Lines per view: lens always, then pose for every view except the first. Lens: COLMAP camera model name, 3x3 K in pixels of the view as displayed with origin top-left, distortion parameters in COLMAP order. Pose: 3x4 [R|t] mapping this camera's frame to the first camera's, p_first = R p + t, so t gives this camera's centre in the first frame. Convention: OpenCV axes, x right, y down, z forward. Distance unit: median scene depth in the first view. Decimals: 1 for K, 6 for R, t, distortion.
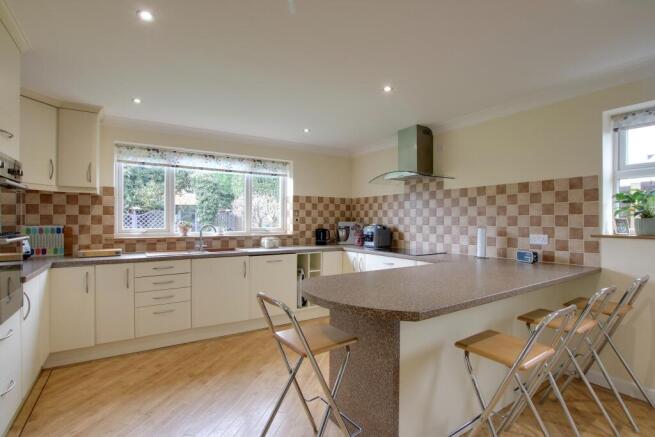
lens RADIAL K [[319.0, 0, 338.2], [0, 319.0, 219.6], [0, 0, 1]] dist [-0.000700, 0.000072]
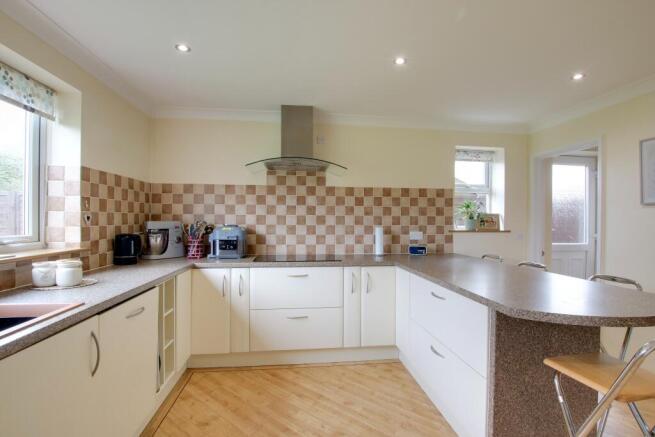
lens RADIAL K [[319.0, 0, 338.2], [0, 319.0, 219.6], [0, 0, 1]] dist [-0.000700, 0.000072]
pose [[0.446380, -0.001322, 0.894843, -0.494695], [-0.008663, 0.999946, 0.005799, -0.003437], [-0.894802, -0.010341, 0.446344, 0.574648]]
